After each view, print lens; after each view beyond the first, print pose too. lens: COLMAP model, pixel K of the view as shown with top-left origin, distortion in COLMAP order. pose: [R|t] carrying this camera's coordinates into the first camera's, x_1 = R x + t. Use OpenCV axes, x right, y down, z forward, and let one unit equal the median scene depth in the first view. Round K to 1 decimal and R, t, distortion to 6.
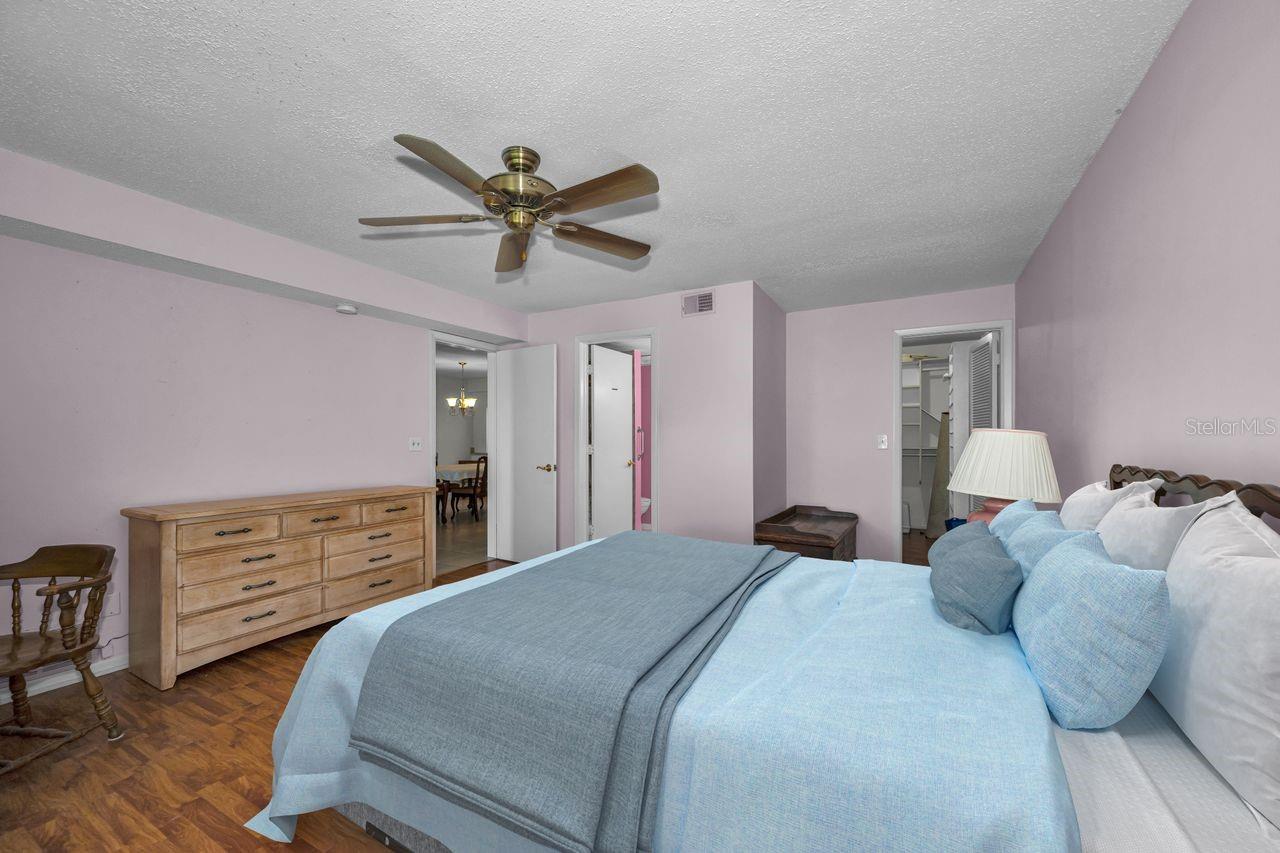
lens RADIAL K [[501.9, 0, 636.3], [0, 501.9, 434.1], [0, 0, 1]] dist [-0.000160, -0.000070]
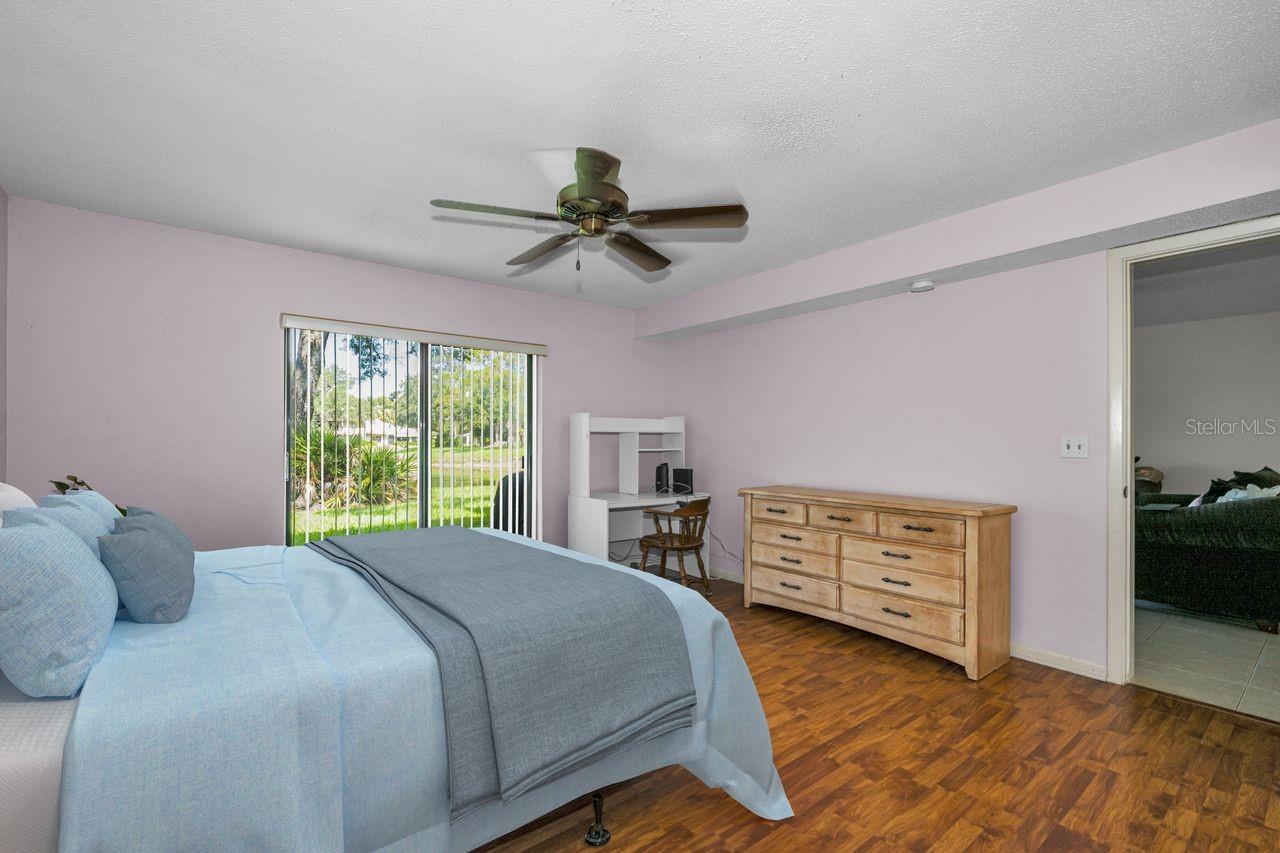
lens RADIAL K [[569.2, 0, 640.0], [0, 569.2, 426.5], [0, 0, 1]] dist [0.000247, 0.000001]
pose [[-0.388359, -0.018194, -0.921328, 0.597744], [0.006180, 0.999731, -0.022347, 0.010532], [0.921487, -0.014372, -0.388143, 1.114861]]
